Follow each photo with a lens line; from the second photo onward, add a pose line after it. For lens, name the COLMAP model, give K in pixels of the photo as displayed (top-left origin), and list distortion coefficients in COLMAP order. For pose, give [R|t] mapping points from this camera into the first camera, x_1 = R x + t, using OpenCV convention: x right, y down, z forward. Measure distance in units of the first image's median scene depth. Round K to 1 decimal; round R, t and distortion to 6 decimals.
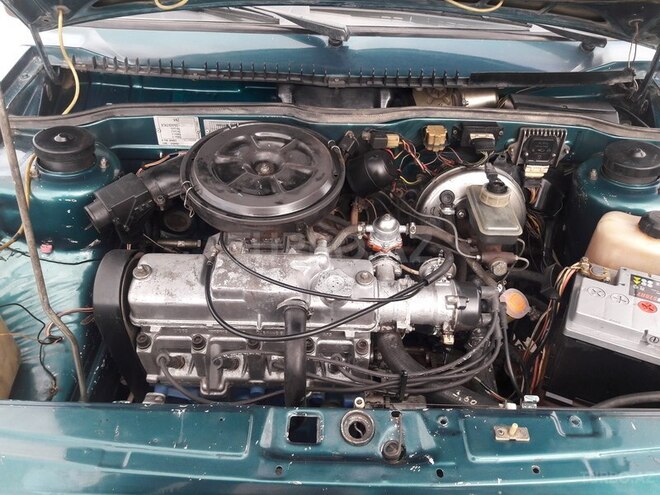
lens RADIAL K [[534.3, 0, 329.1], [0, 534.3, 230.9], [0, 0, 1]] dist [0.058413, -0.105945]
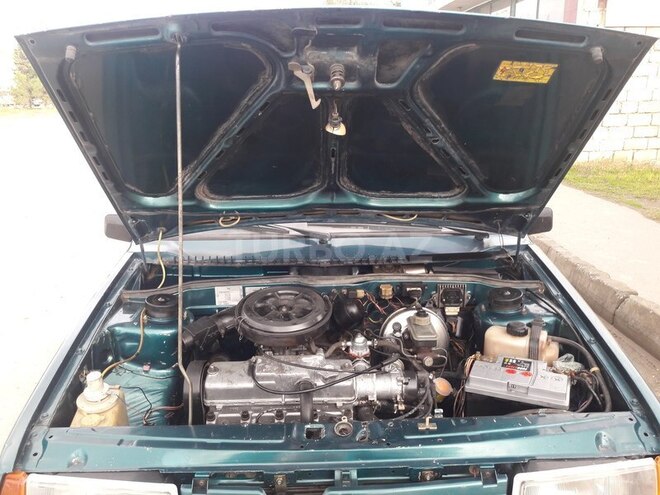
lens RADIAL K [[525.7, 0, 327.5], [0, 525.7, 233.4], [0, 0, 1]] dist [0.181198, -0.431546]
pose [[0.998940, -0.042872, 0.016752, -0.002063], [0.046021, 0.923578, -0.380638, 0.284415], [0.000847, 0.381006, 0.924572, -0.596631]]
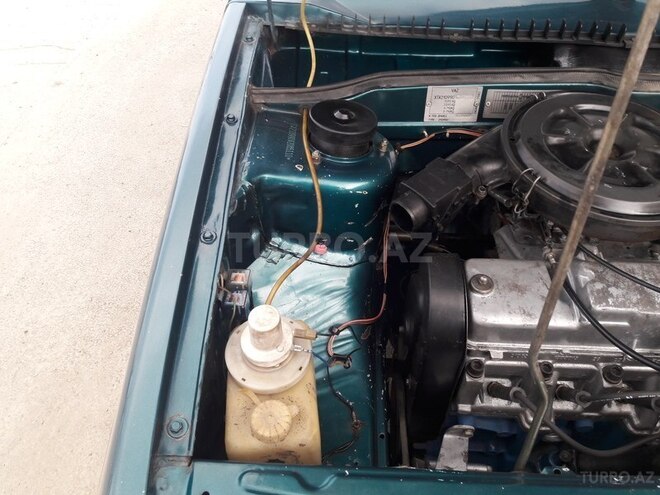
lens RADIAL K [[534.3, 0, 329.1], [0, 534.3, 230.9], [0, 0, 1]] dist [0.058413, -0.105945]
pose [[0.999155, 0.002648, -0.041023, -0.467760], [-0.000475, 0.998600, 0.052891, -0.038038], [0.041106, -0.052826, 0.997757, 0.172372]]
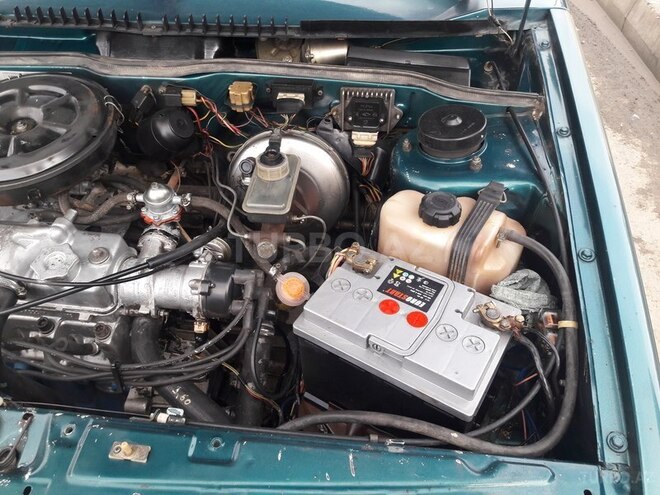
lens RADIAL K [[534.3, 0, 329.1], [0, 534.3, 230.9], [0, 0, 1]] dist [0.058413, -0.105945]
pose [[0.994620, 0.044991, -0.093312, 0.453830], [-0.037225, 0.995824, 0.083360, -0.034675], [0.096673, -0.079438, 0.992141, 0.134779]]
